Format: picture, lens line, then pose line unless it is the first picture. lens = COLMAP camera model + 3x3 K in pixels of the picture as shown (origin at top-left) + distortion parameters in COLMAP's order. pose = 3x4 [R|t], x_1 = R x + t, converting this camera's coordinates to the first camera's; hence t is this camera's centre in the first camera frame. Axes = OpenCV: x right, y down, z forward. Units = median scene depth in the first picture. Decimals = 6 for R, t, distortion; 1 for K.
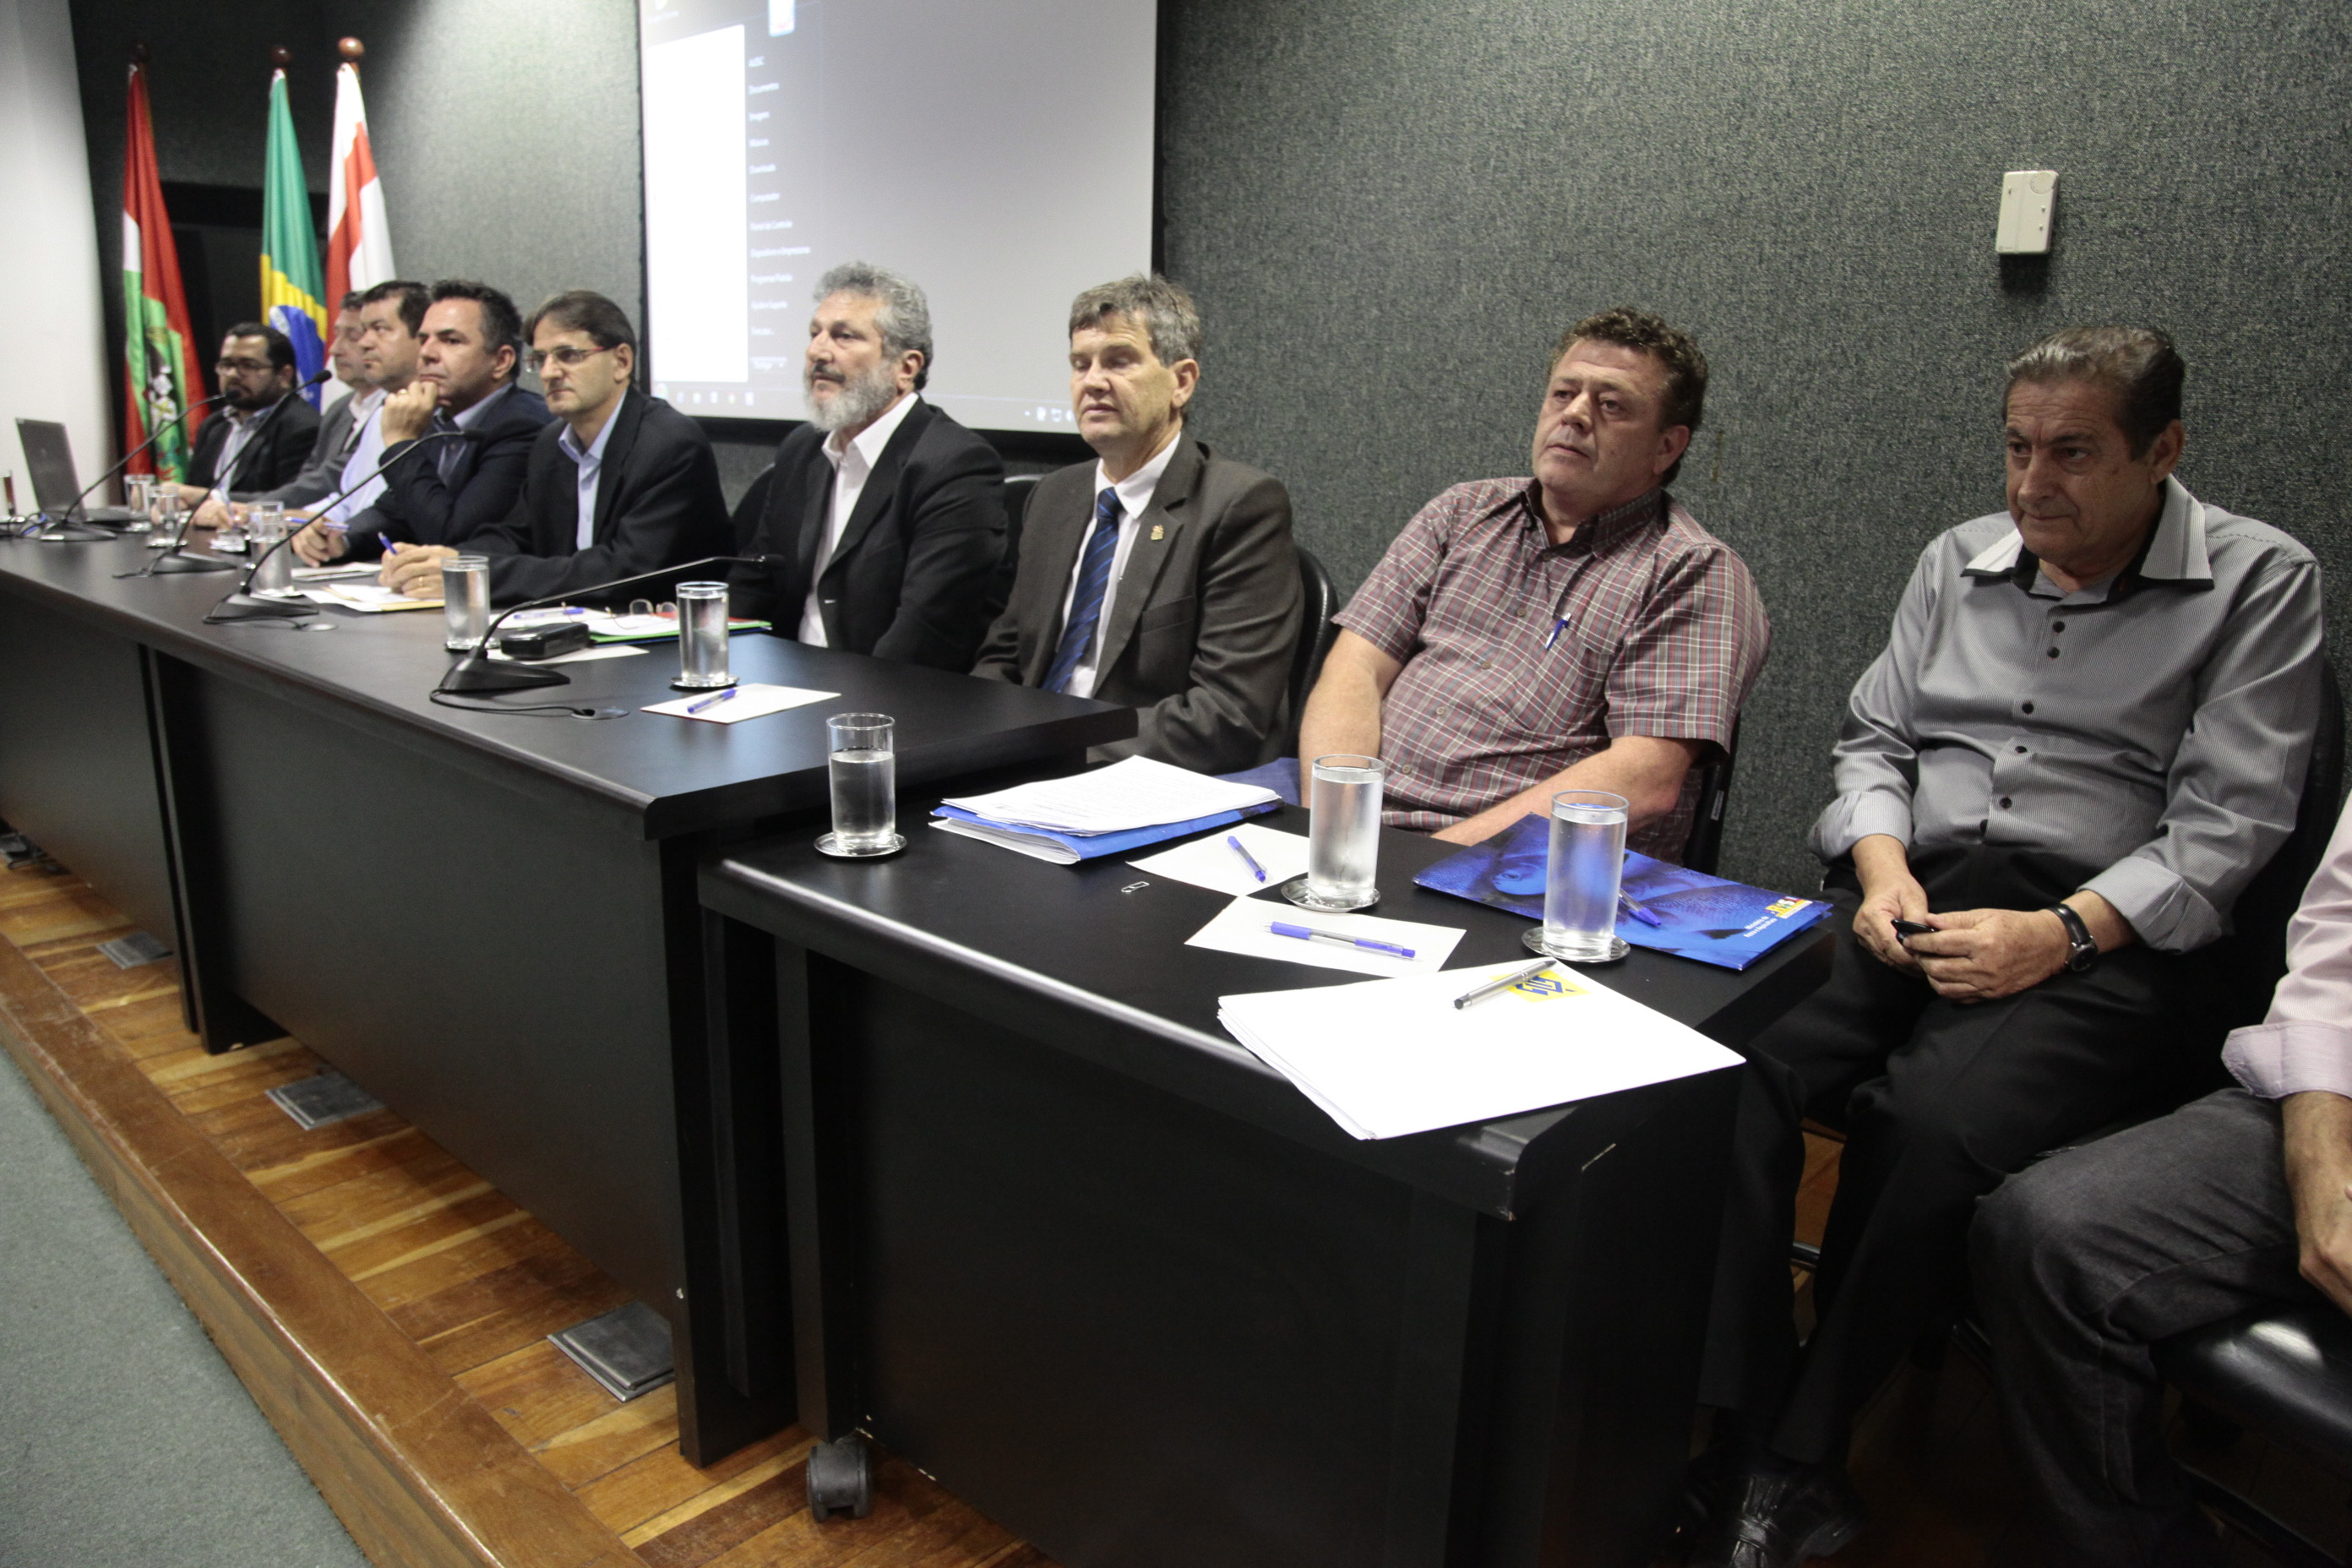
lens RADIAL K [[1620.5, 0, 1180.2], [0, 1620.5, 783.6], [0, 0, 1]] dist [-0.118734, 0.072047]
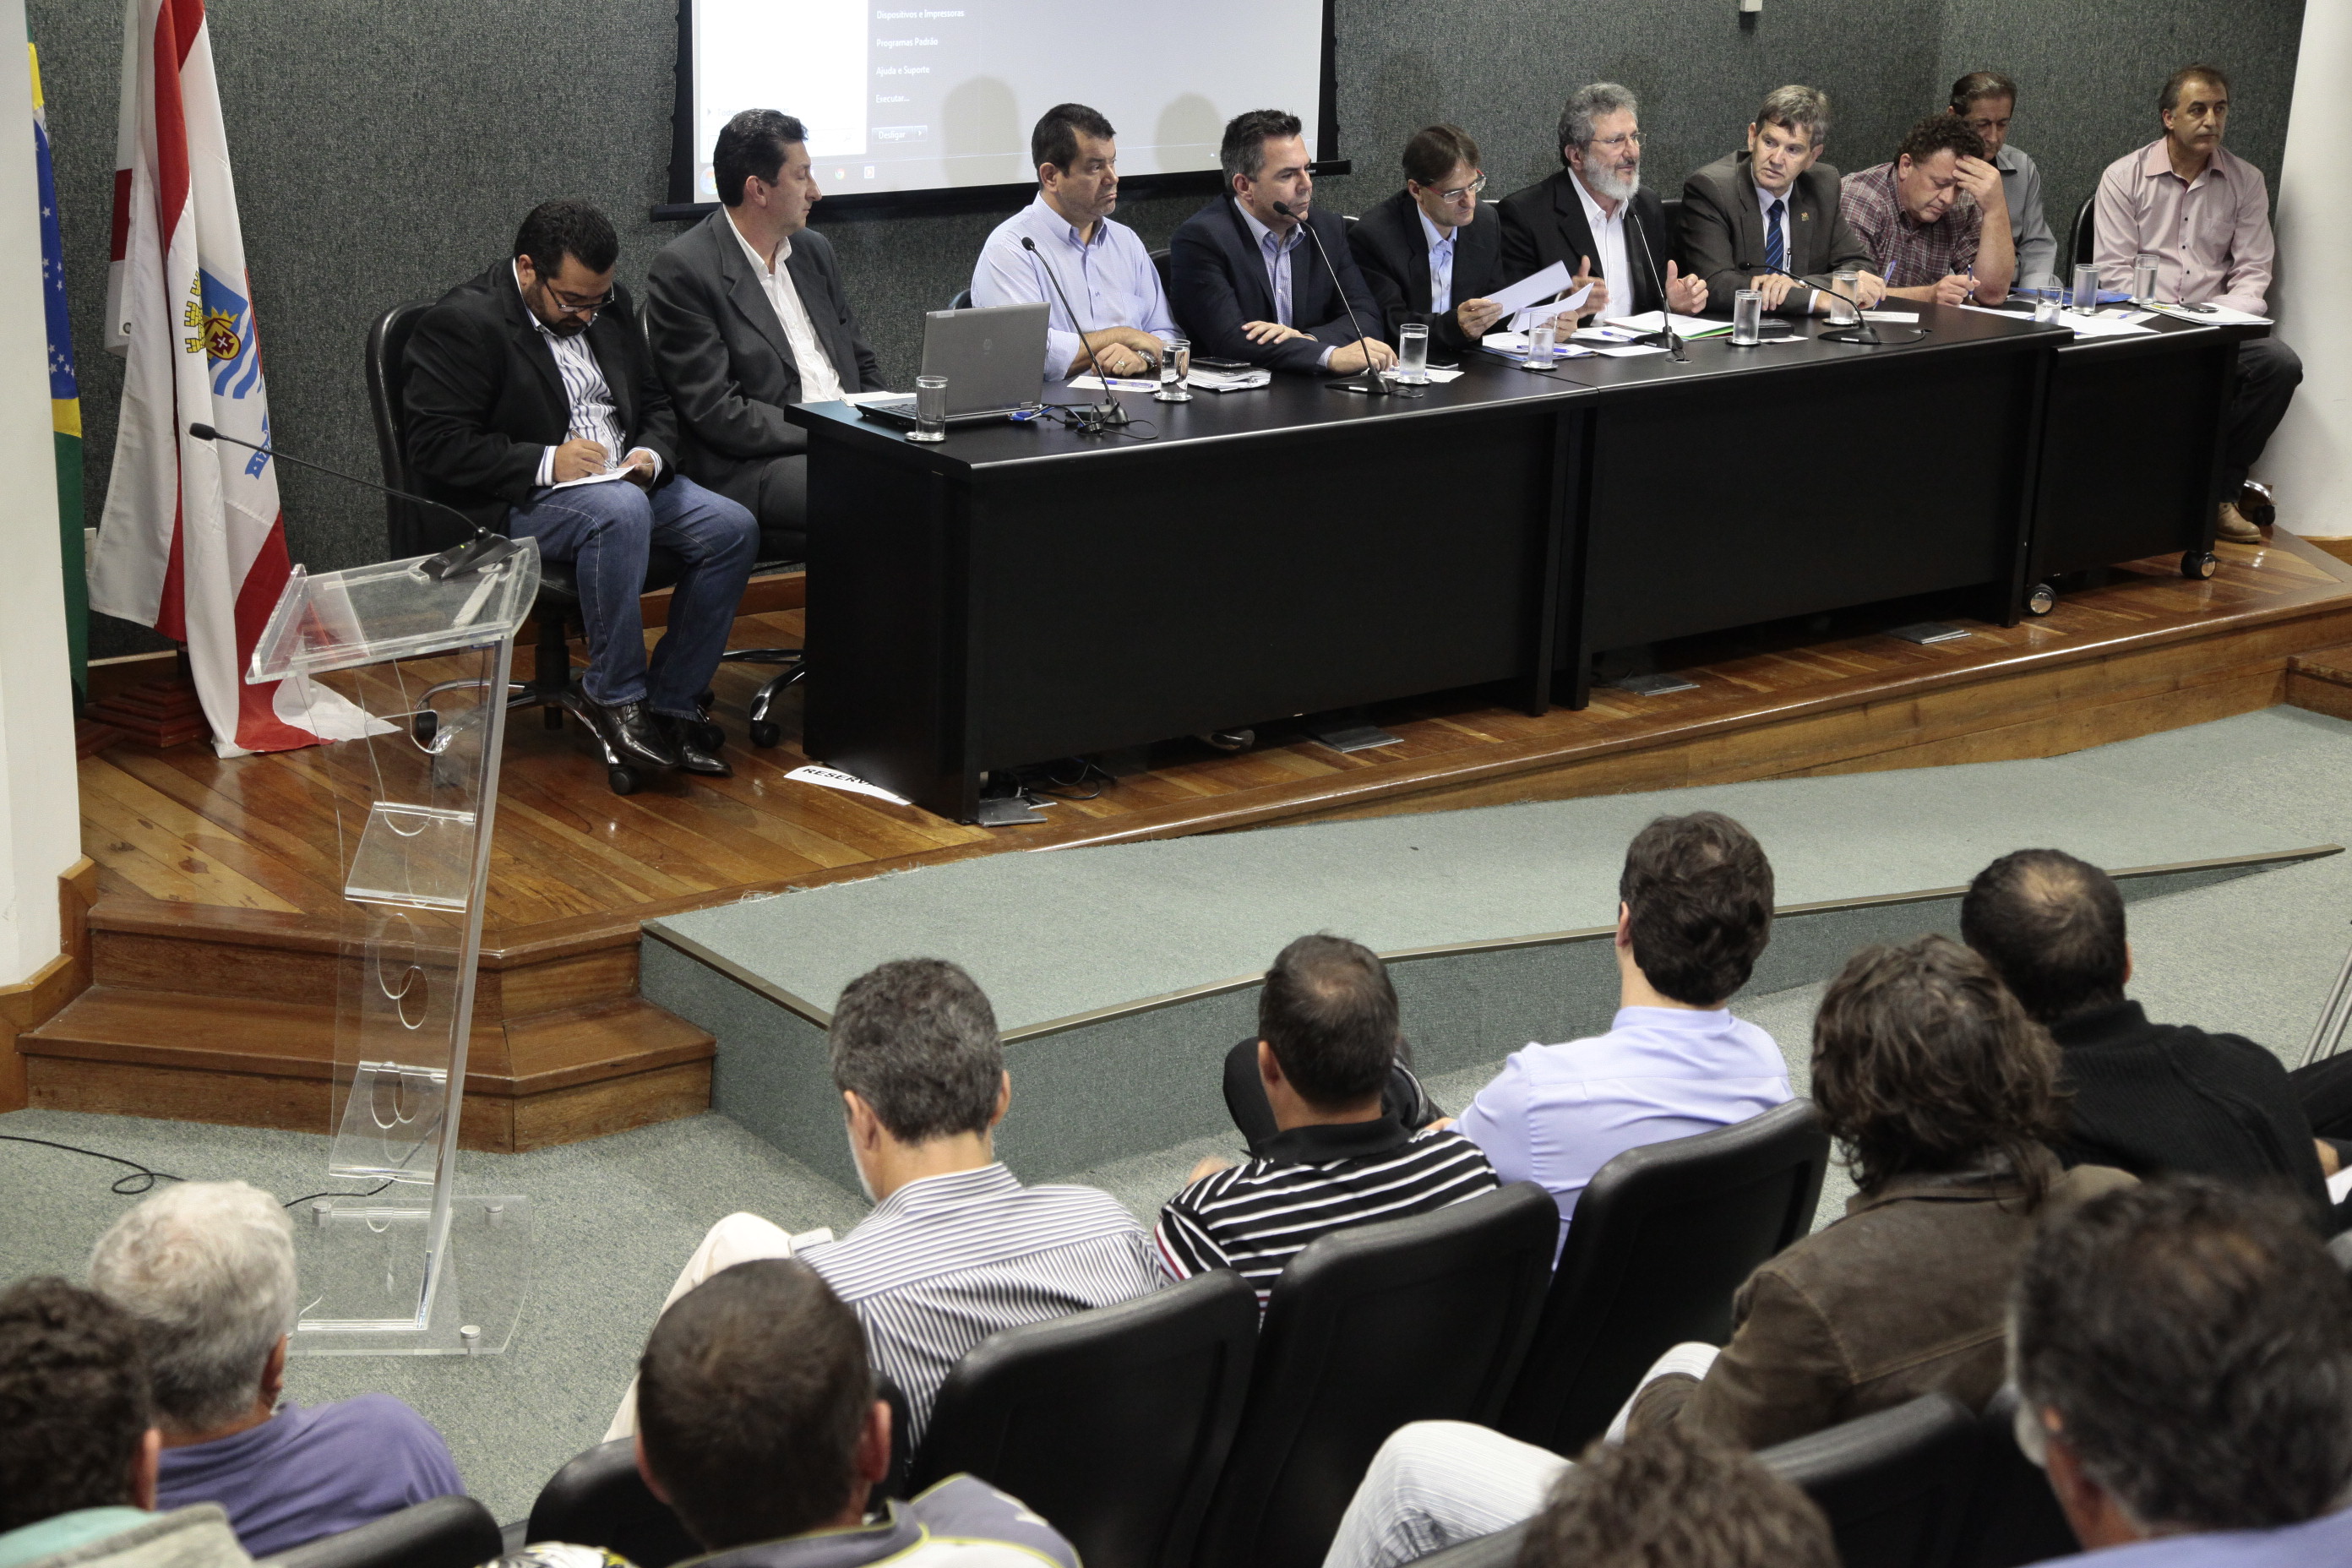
lens RADIAL K [[3678.9, 0, 1176.0], [0, 3678.9, 784.0], [0, 0, 1]] dist [0.201650, 0.193676]
pose [[0.179016, -0.301126, 0.936630, -3.677458], [0.211264, 0.941567, 0.262335, -0.676215], [-0.960896, 0.150914, 0.232172, 0.601032]]
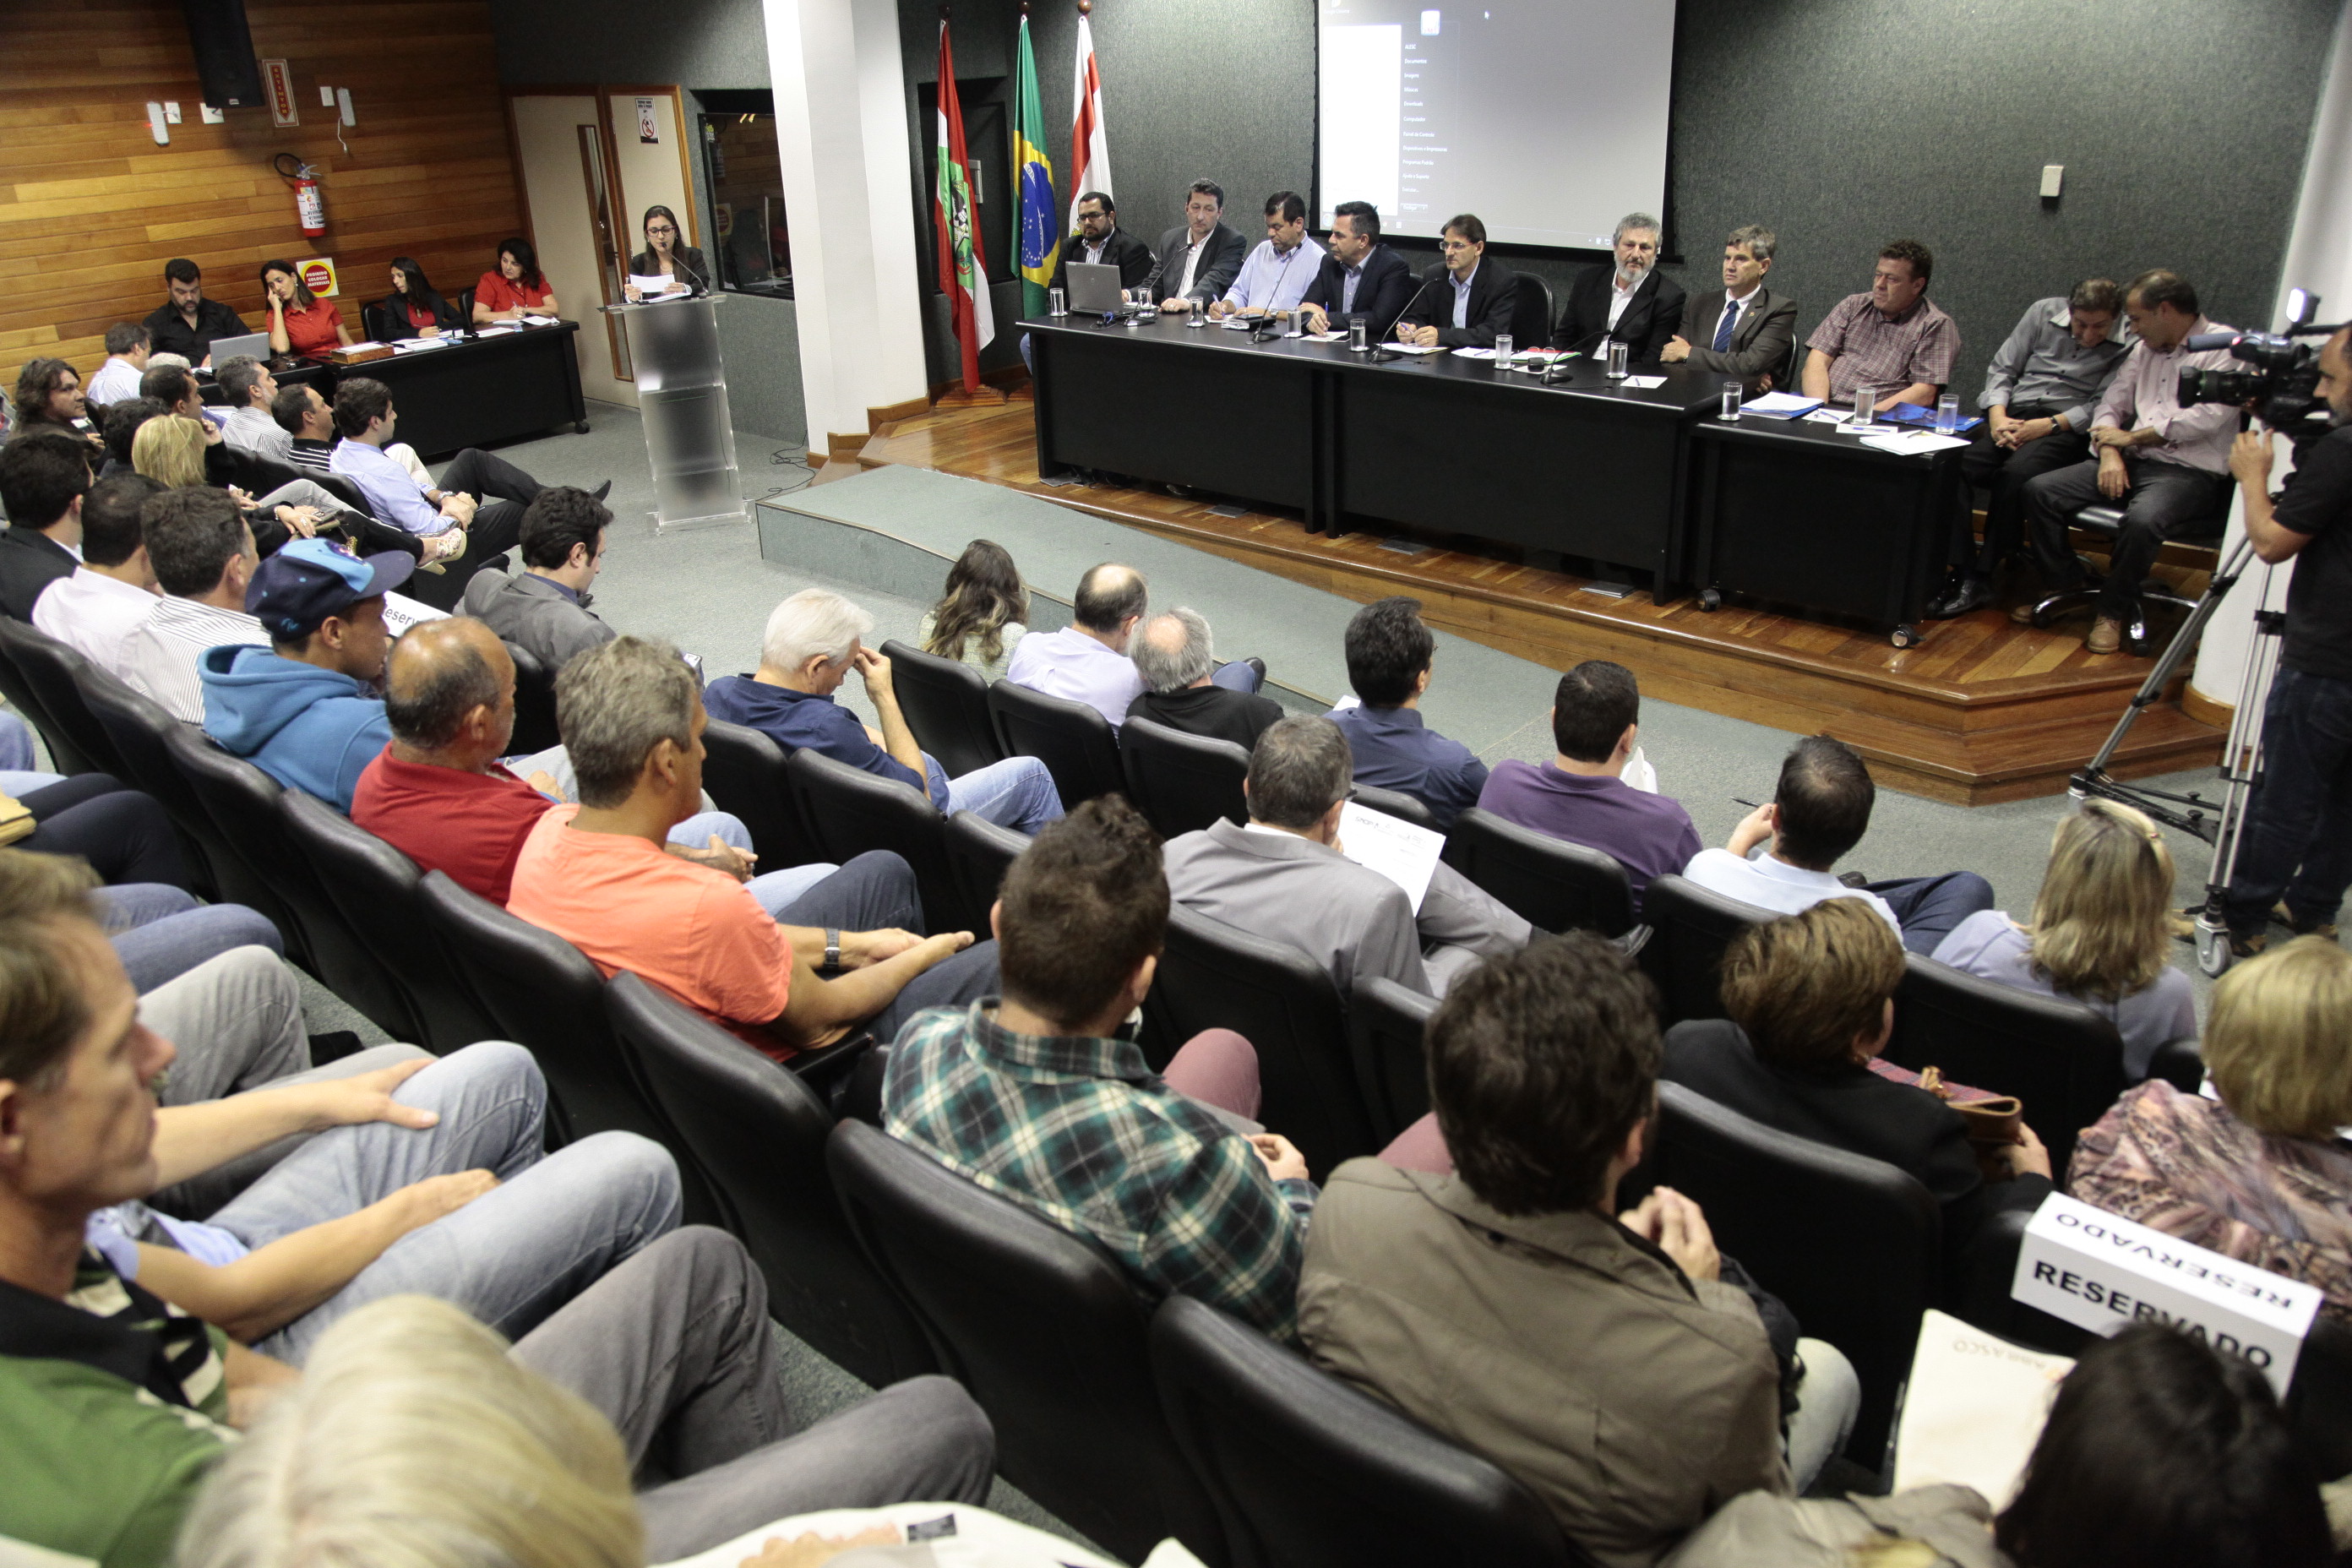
lens RADIAL K [[1765.3, 0, 1188.7], [0, 1765.3, 785.8], [0, 0, 1]] dist [-0.104427, 0.092618]
pose [[0.998223, -0.058450, -0.011581, -0.832632], [0.059575, 0.982857, 0.174480, 0.056647], [0.001184, -0.174860, 0.984593, -1.801032]]
